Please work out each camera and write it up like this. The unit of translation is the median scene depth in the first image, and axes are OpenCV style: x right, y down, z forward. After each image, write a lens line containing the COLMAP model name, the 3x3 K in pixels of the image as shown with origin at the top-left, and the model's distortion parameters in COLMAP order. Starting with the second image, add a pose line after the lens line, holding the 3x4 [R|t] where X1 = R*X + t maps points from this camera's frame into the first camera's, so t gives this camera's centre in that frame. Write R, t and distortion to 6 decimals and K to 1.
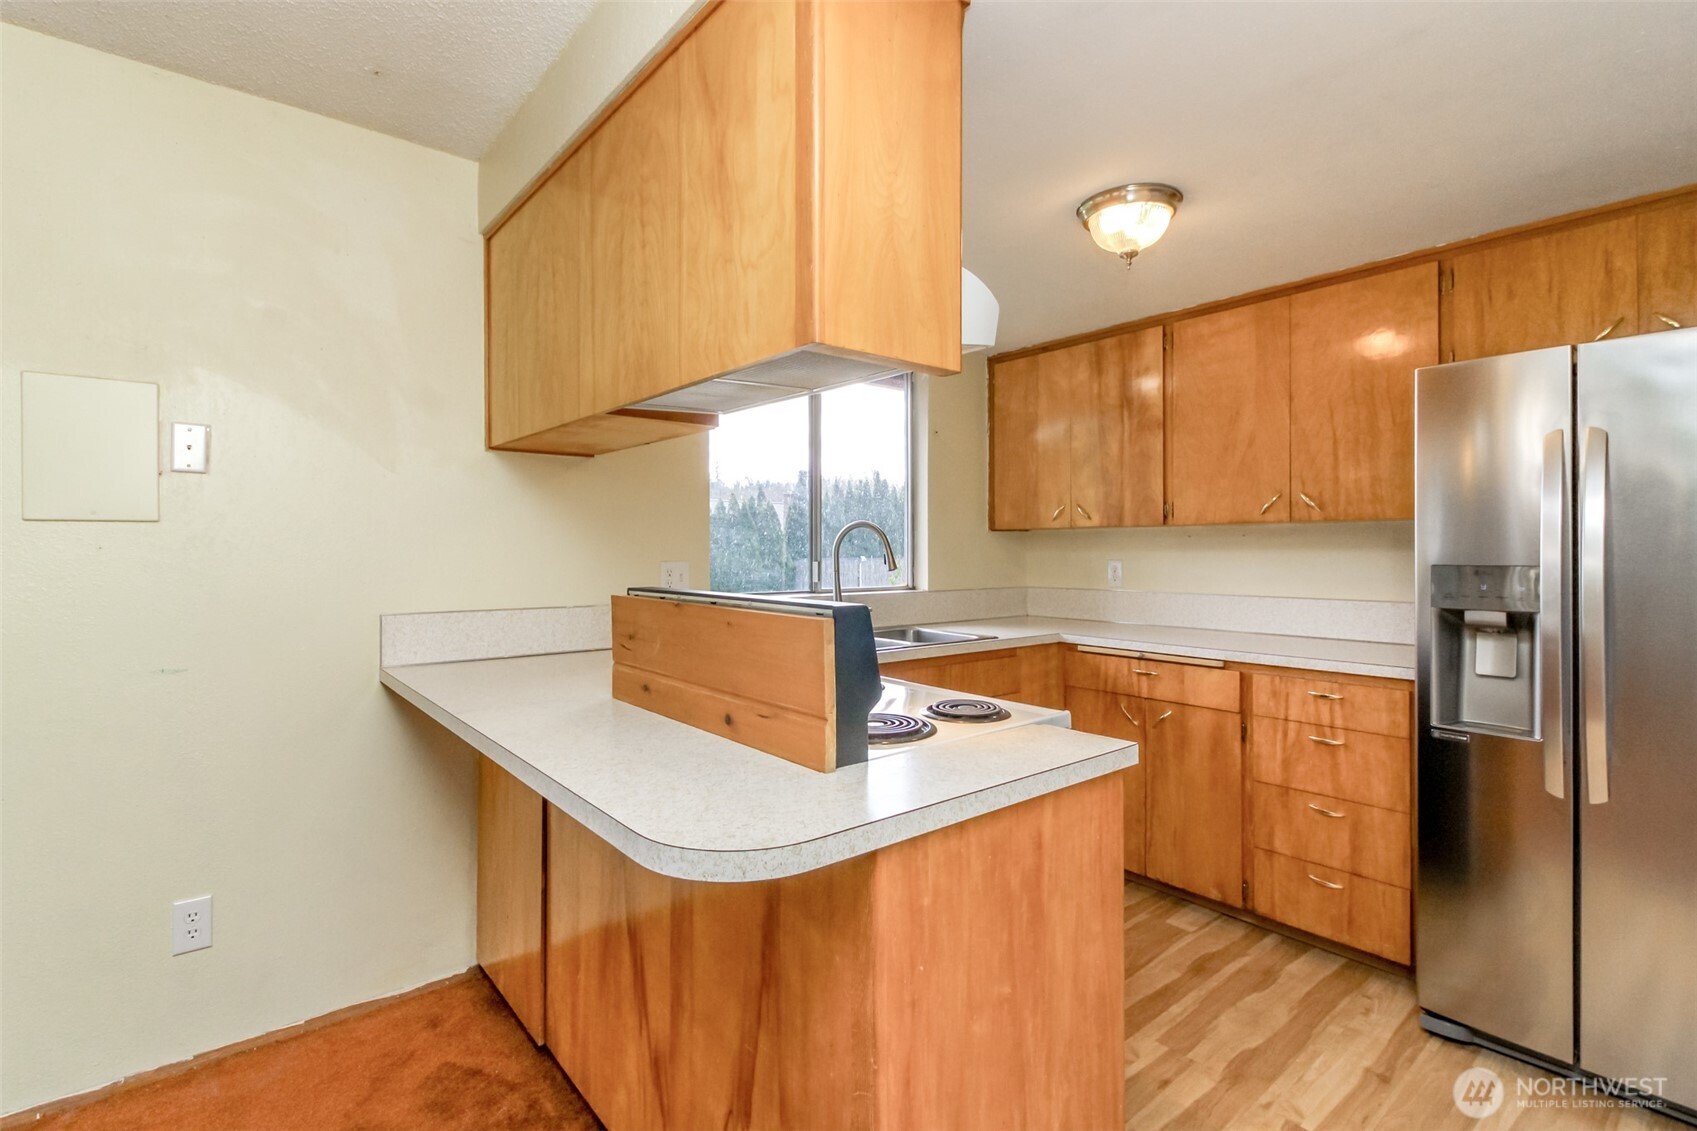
lens RADIAL K [[773.2, 0, 849.5], [0, 773.2, 548.1], [0, 0, 1]] dist [-0.002326, -0.000290]
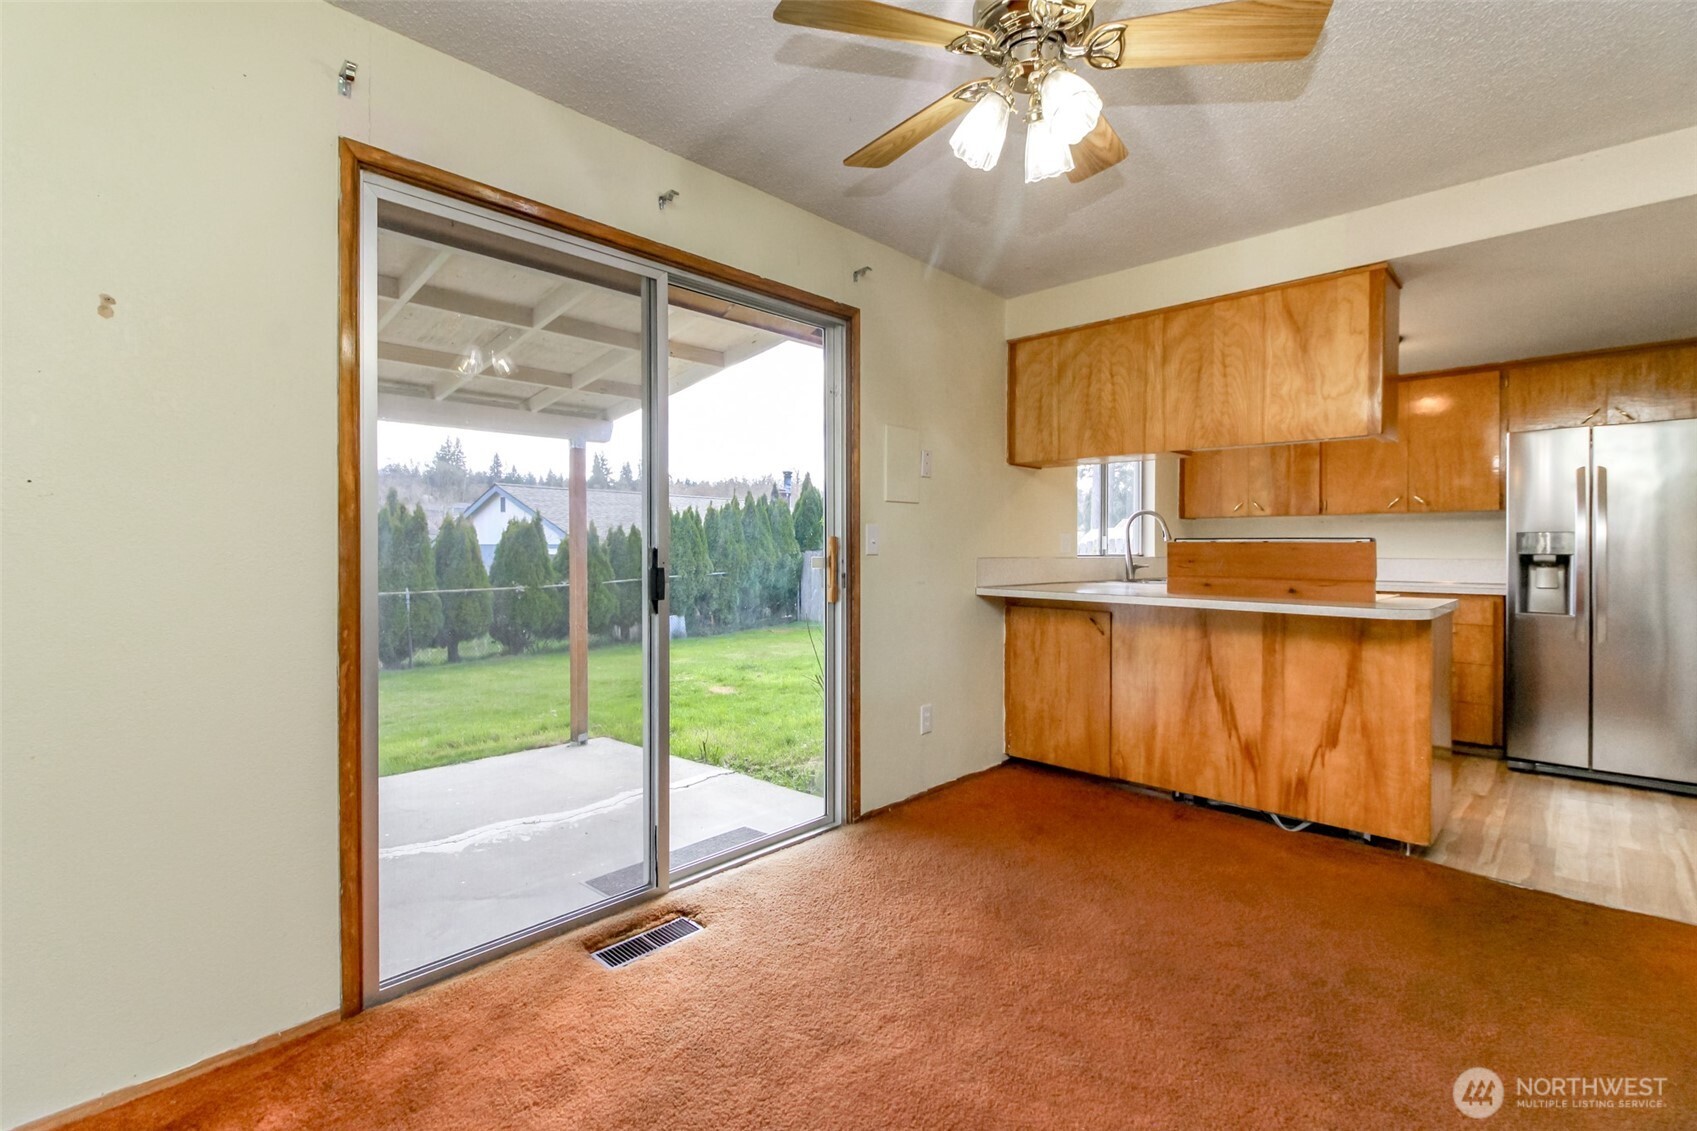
lens RADIAL K [[773.2, 0, 837.8], [0, 773.2, 553.6], [0, 0, 1]] dist [-0.002326, -0.000290]
pose [[0.992982, 0.005831, 0.118121, -1.041622], [-0.006761, 0.999949, 0.007478, 0.061961], [-0.118071, -0.008224, 0.992971, -0.655911]]
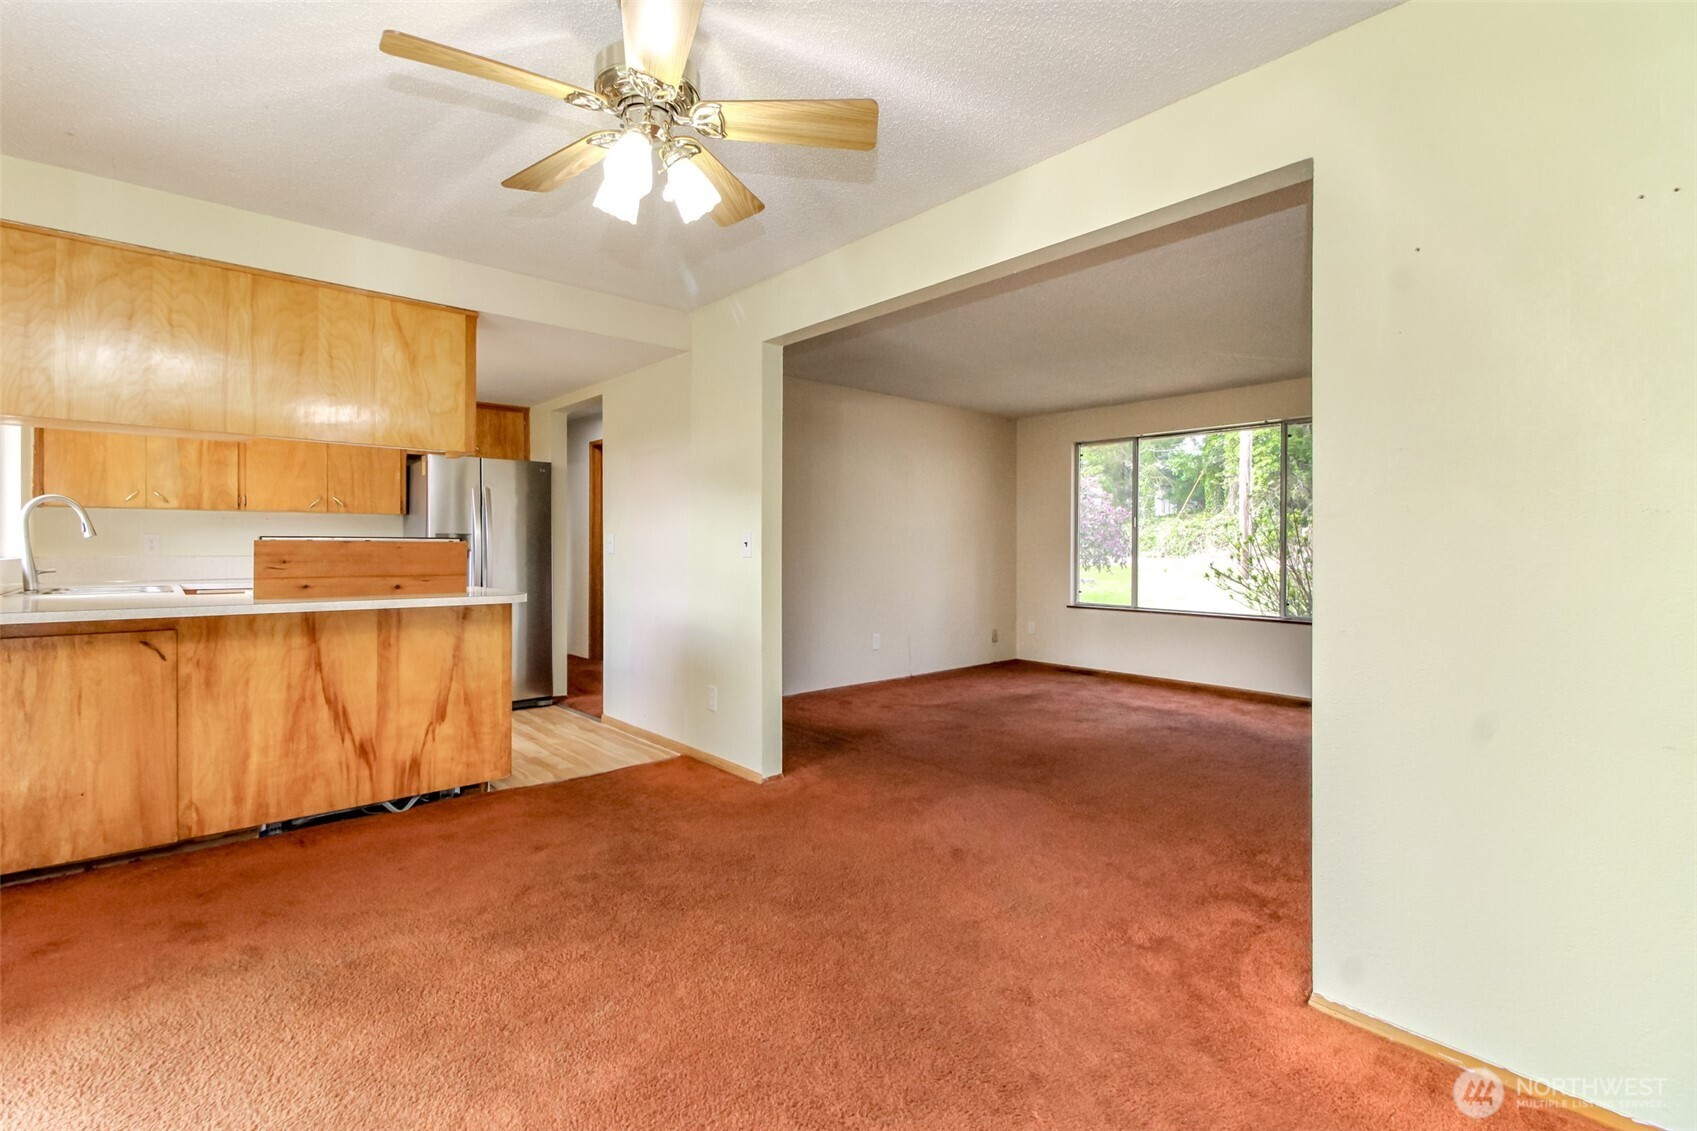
lens RADIAL K [[773.2, 0, 843.2], [0, 773.2, 550.3], [0, 0, 1]] dist [-0.002326, -0.000290]
pose [[-0.058001, -0.002886, 0.998312, -1.576309], [-0.001950, 0.999994, 0.002777, 0.058032], [-0.998315, -0.001786, -0.058006, -0.155092]]
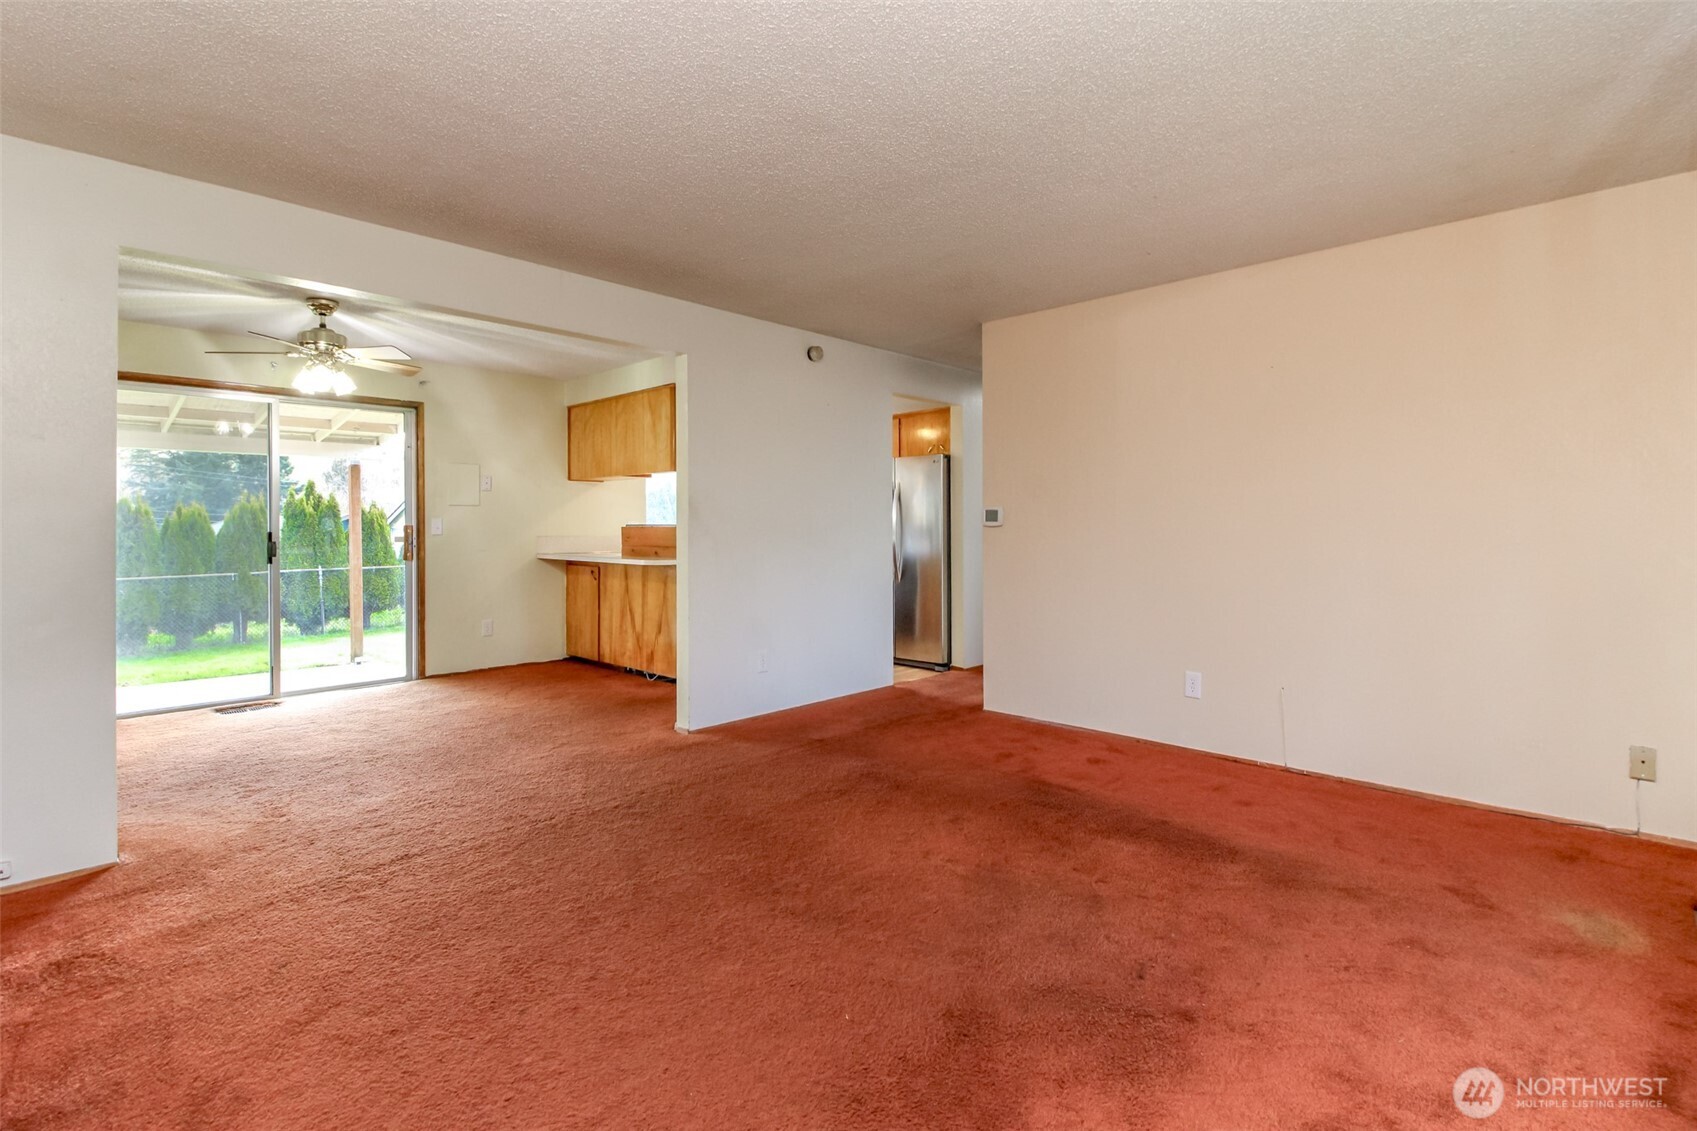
lens RADIAL K [[773.2, 0, 835.4], [0, 773.2, 534.2], [0, 0, 1]] dist [-0.002326, -0.000290]
pose [[0.990892, 0.002534, 0.134633, 0.146405], [-0.003363, 0.999977, 0.005931, 0.053707], [-0.134615, -0.006329, 0.990878, -1.985765]]
